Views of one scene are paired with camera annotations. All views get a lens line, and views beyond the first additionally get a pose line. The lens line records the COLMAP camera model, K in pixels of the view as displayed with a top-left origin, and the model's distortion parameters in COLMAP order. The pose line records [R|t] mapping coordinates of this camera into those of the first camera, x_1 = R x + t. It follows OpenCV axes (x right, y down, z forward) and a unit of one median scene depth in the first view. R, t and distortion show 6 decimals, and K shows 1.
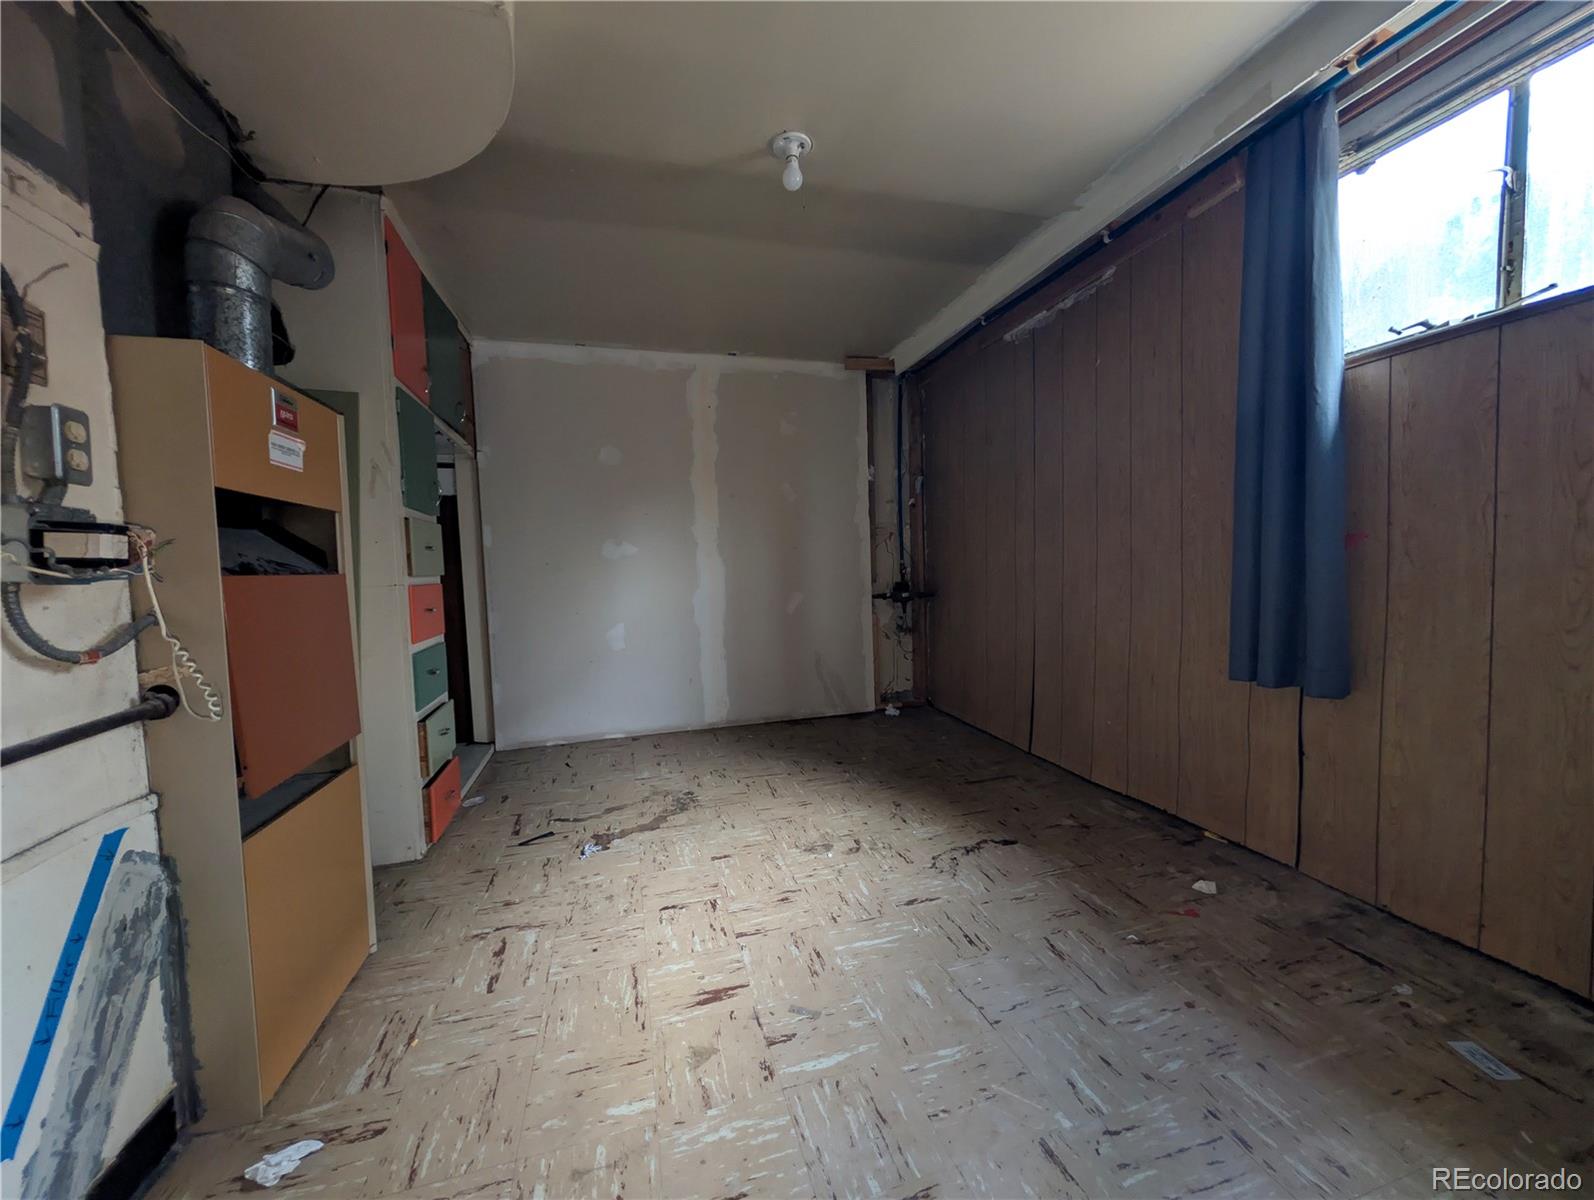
lens RADIAL K [[611.0, 0, 797.0], [0, 611.0, 600.0], [0, 0, 1]] dist [0.000309, -0.000008]
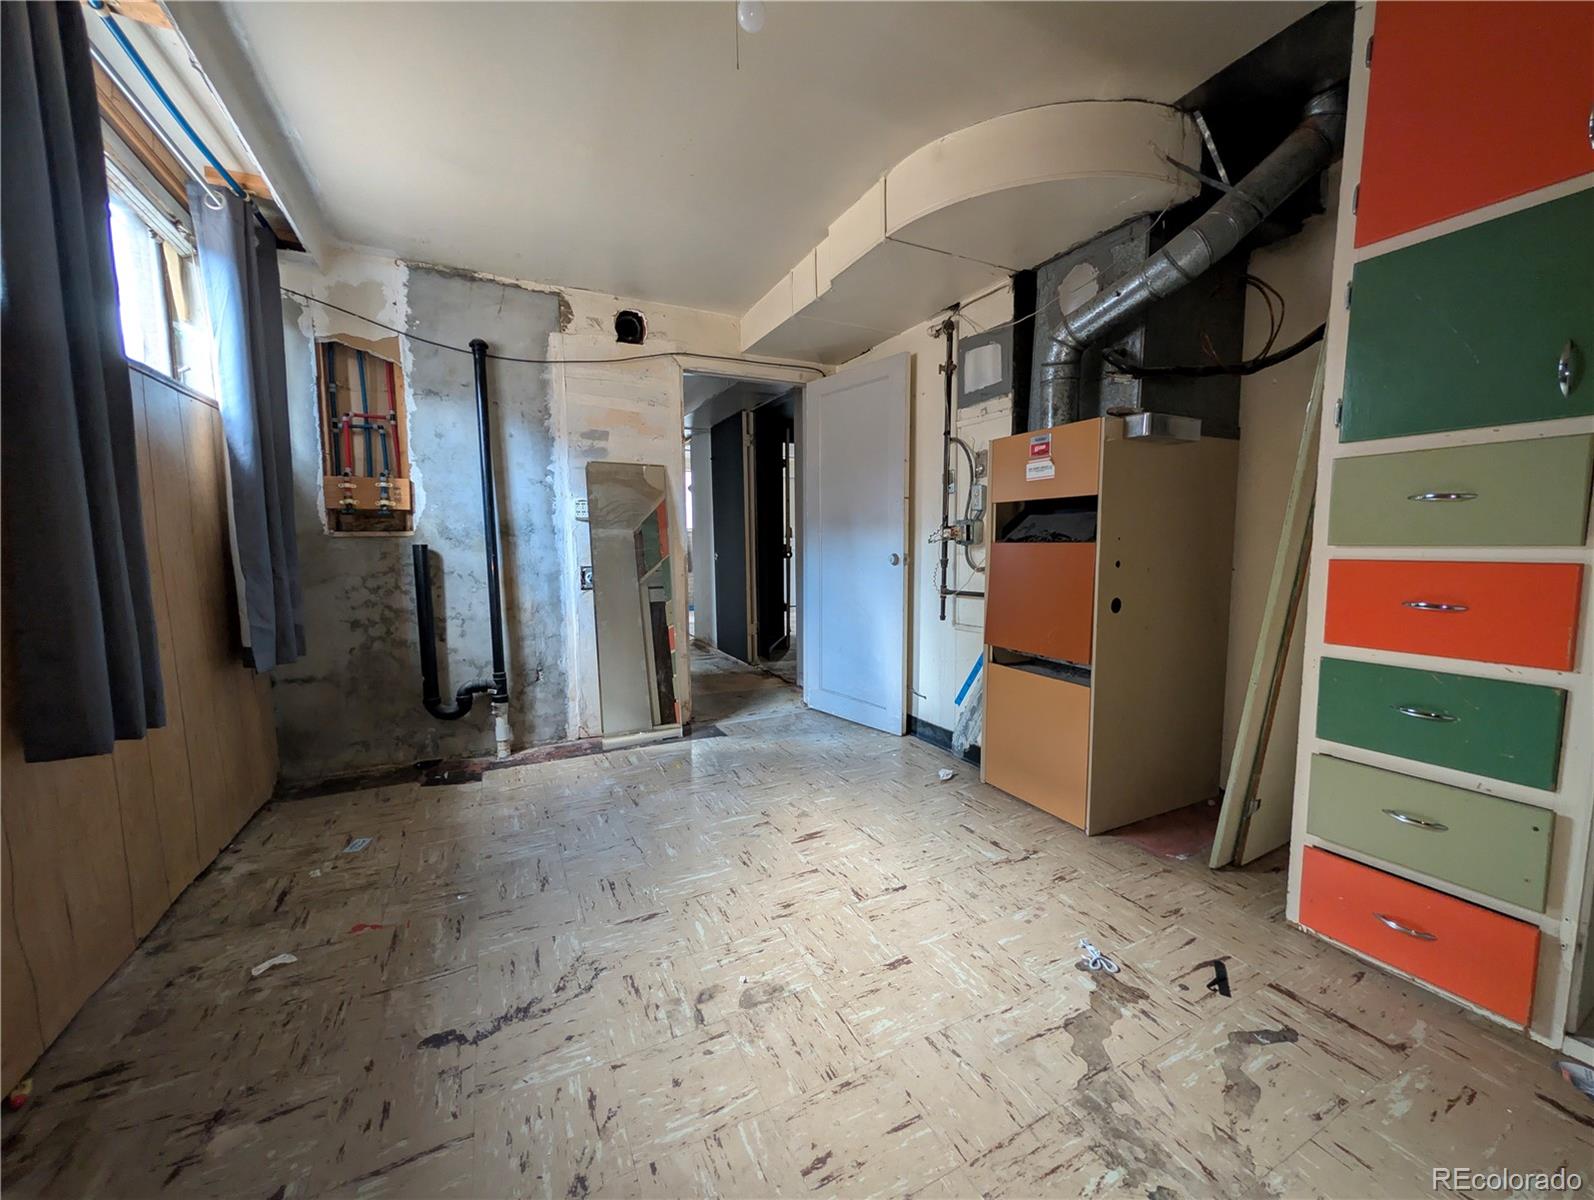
lens RADIAL K [[611.0, 0, 797.0], [0, 611.0, 600.0], [0, 0, 1]] dist [0.000309, -0.000008]
pose [[-0.981889, 0.053078, -0.181871, 0.106290], [0.024533, 0.987493, 0.155745, -0.115301], [0.187863, 0.148463, -0.970910, 1.787316]]
